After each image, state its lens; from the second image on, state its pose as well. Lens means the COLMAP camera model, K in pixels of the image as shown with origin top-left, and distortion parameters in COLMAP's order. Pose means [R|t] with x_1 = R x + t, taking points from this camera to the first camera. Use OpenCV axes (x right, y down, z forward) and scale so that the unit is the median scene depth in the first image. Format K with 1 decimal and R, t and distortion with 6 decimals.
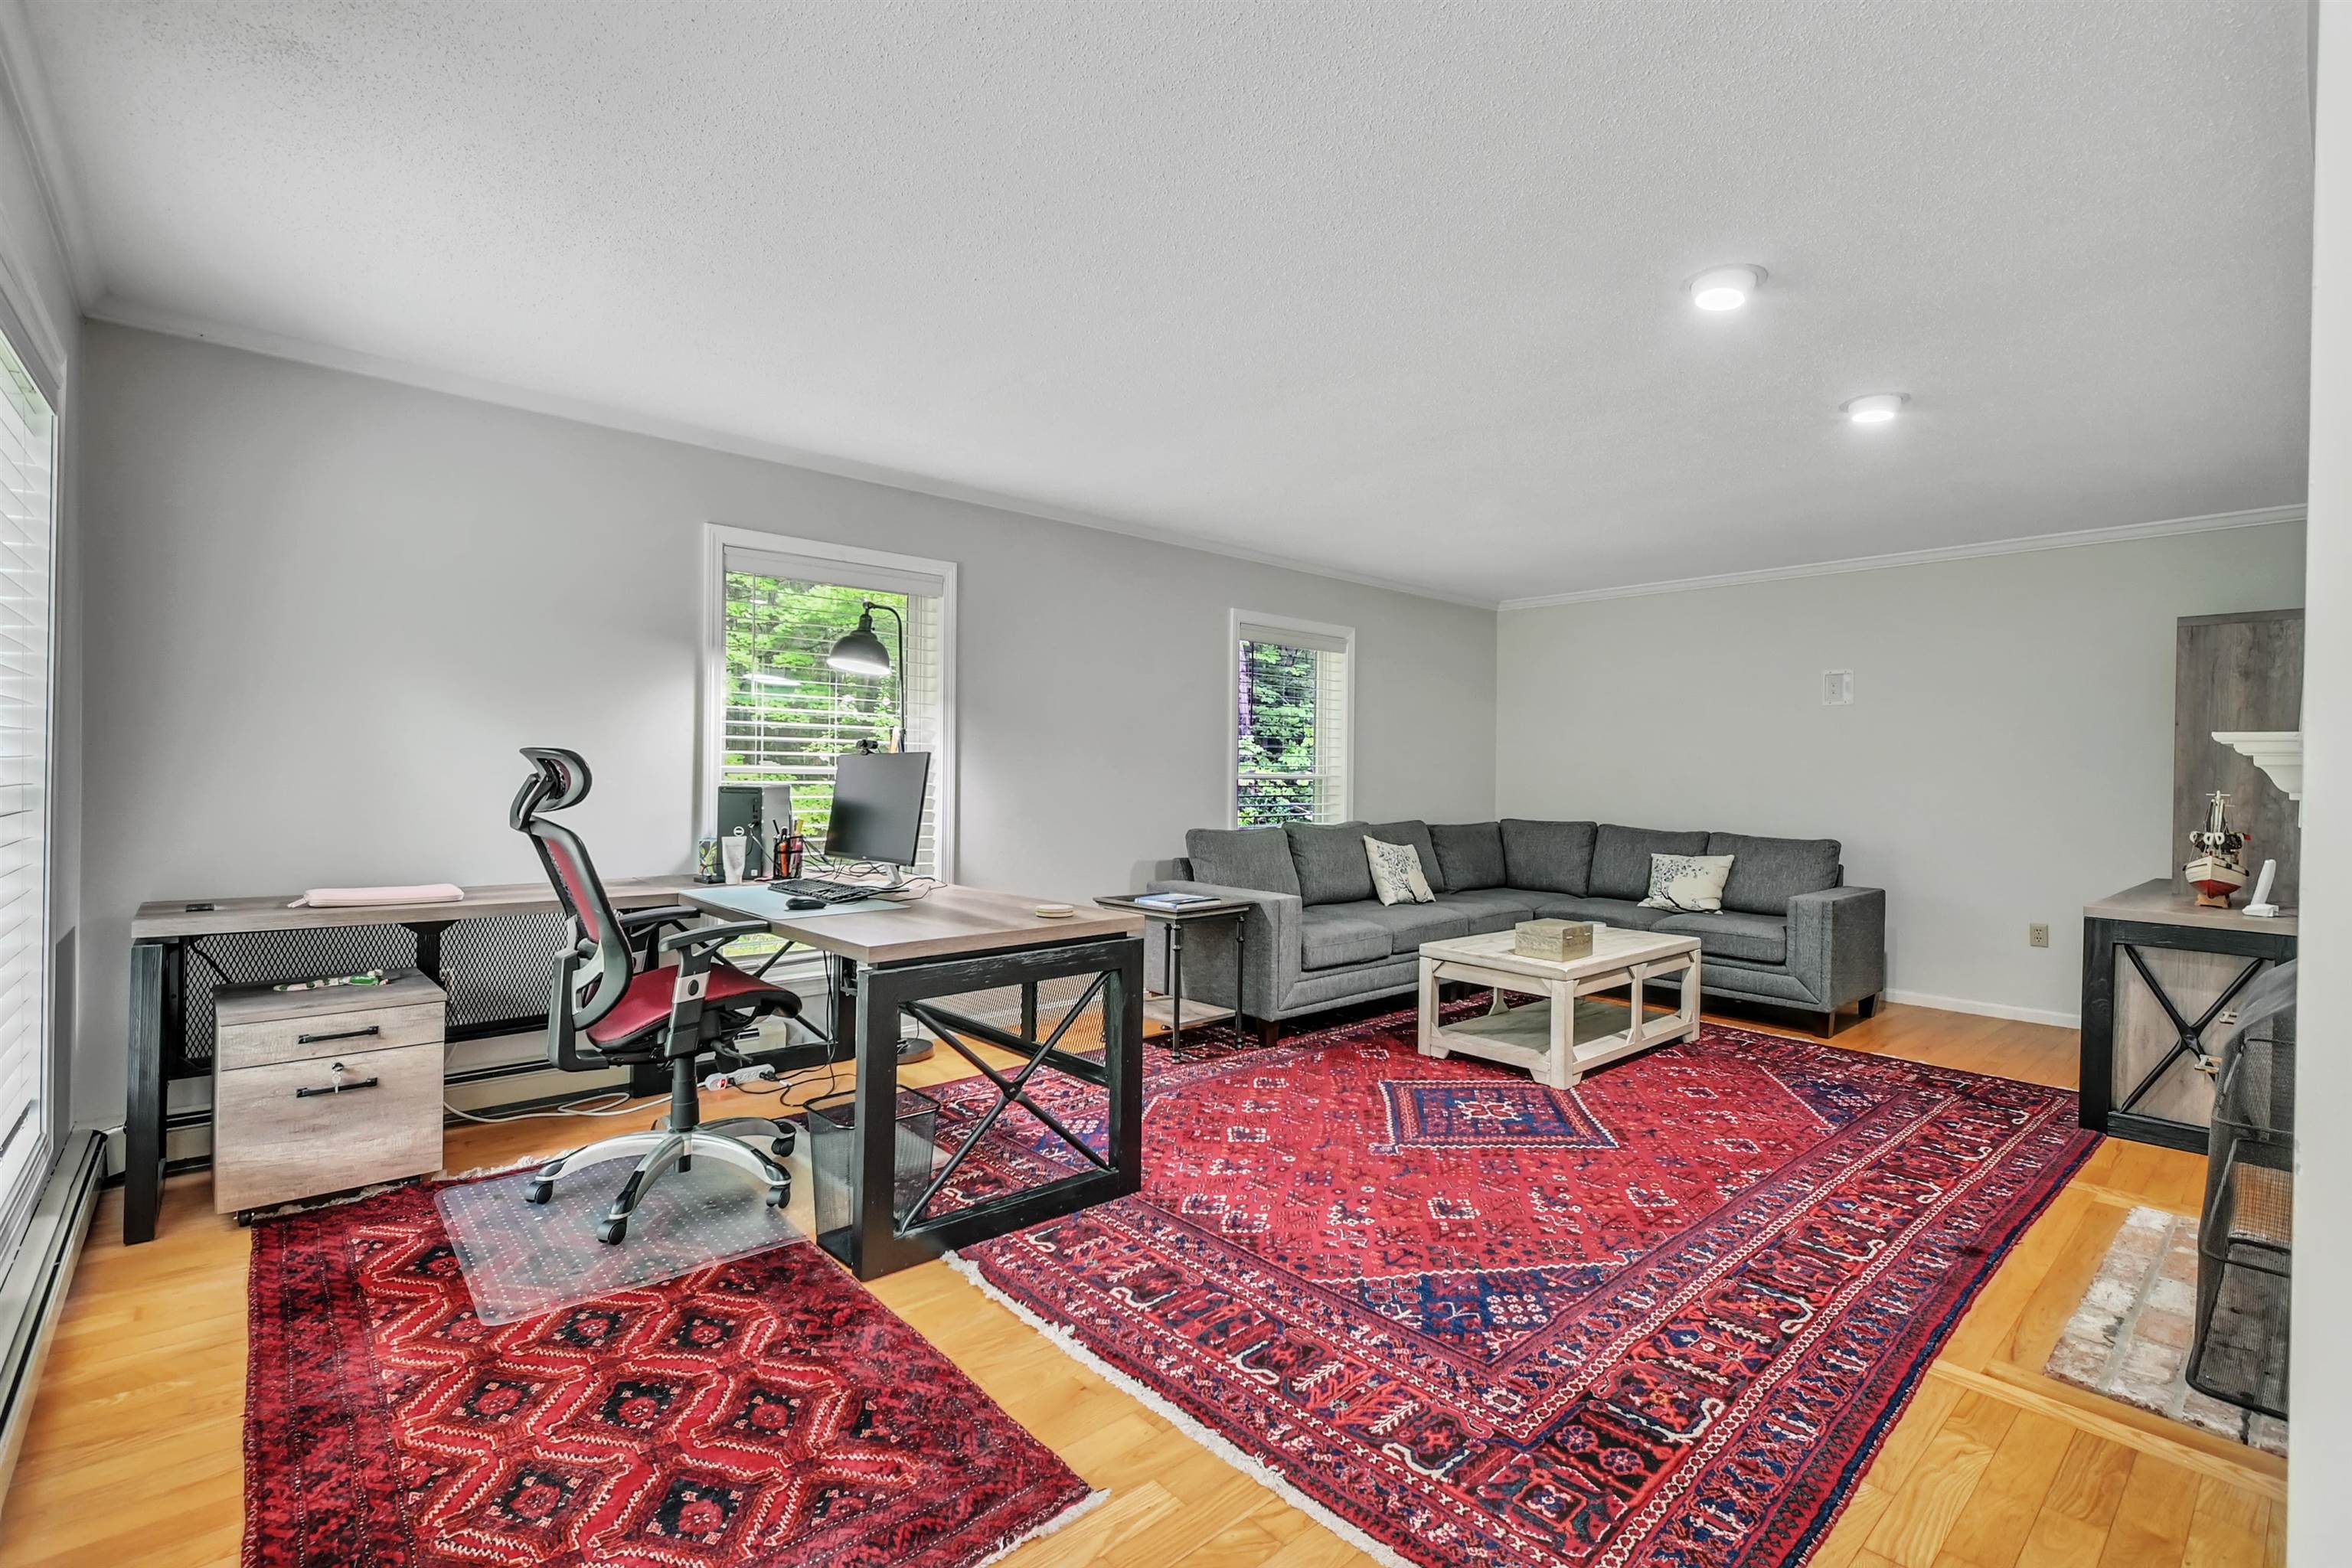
lens RADIAL K [[1066.6, 0, 1185.1], [0, 1066.6, 771.7], [0, 0, 1]] dist [-0.000155, -0.000109]
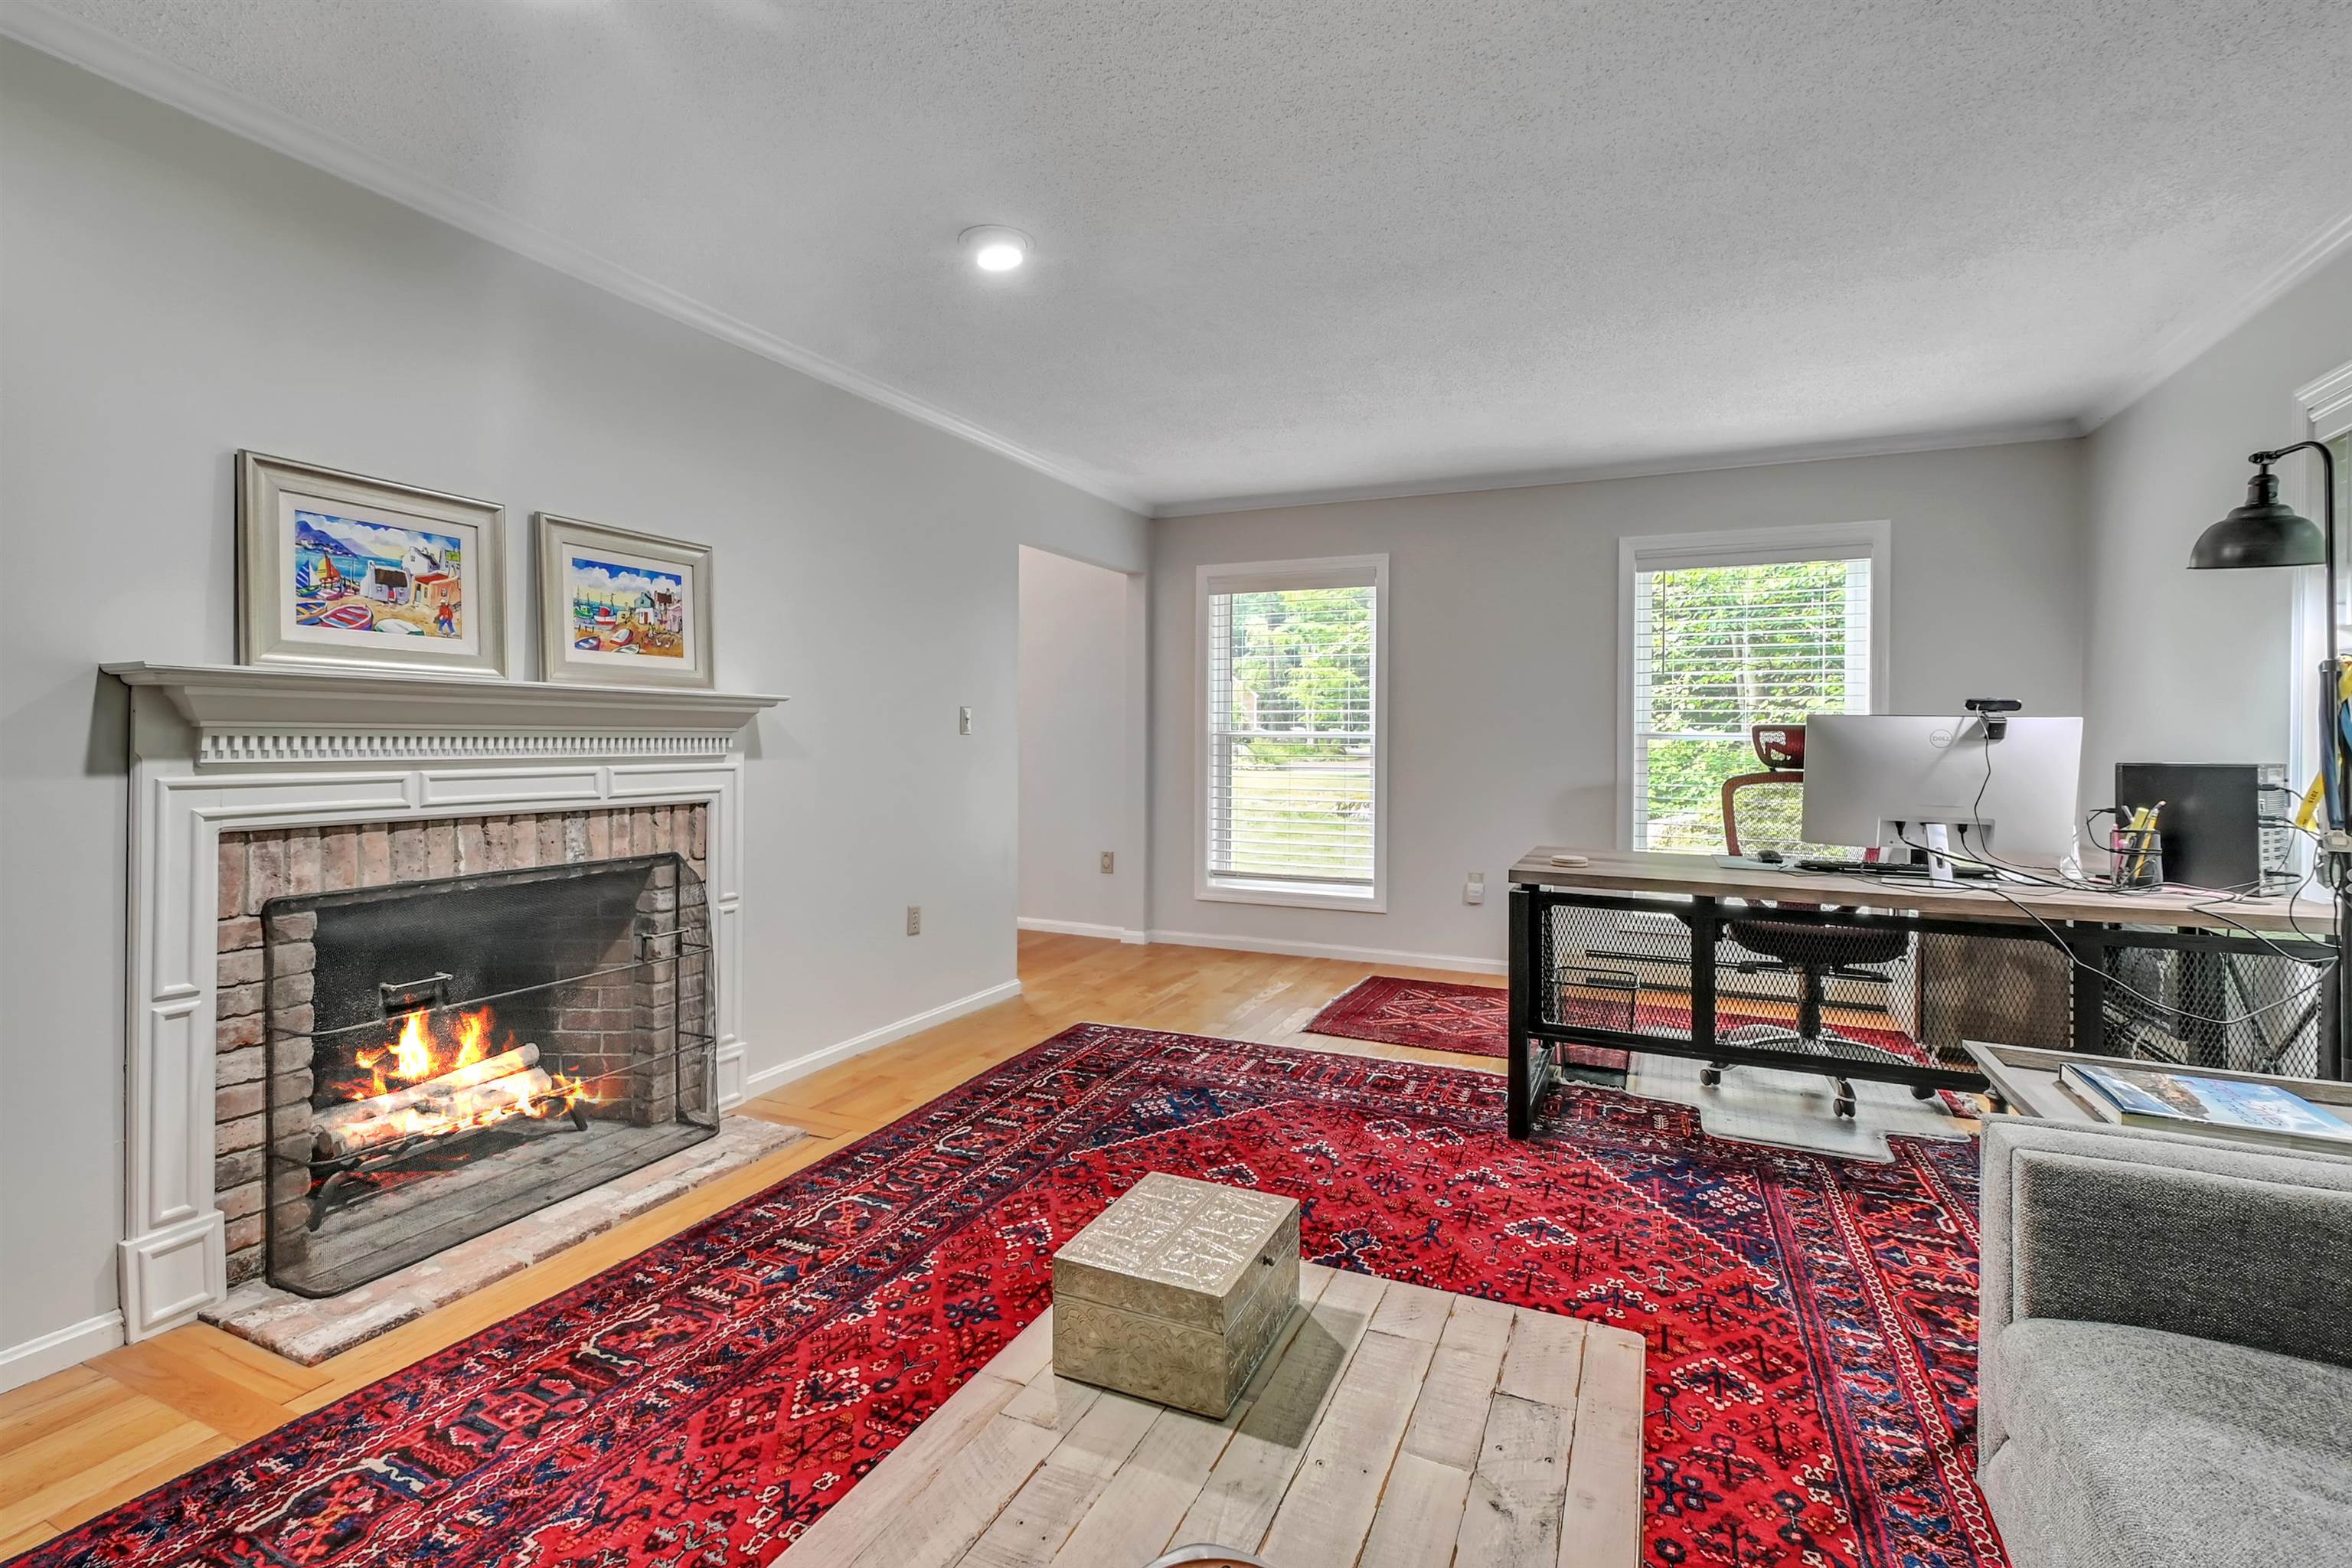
lens RADIAL K [[1066.6, 0, 1178.2], [0, 1066.6, 761.7], [0, 0, 1]] dist [-0.000155, -0.000109]
pose [[-0.918024, -0.011579, -0.396355, 0.737890], [-0.021056, 0.999587, 0.019569, 0.017211], [0.395965, 0.026311, -0.917889, 2.007942]]
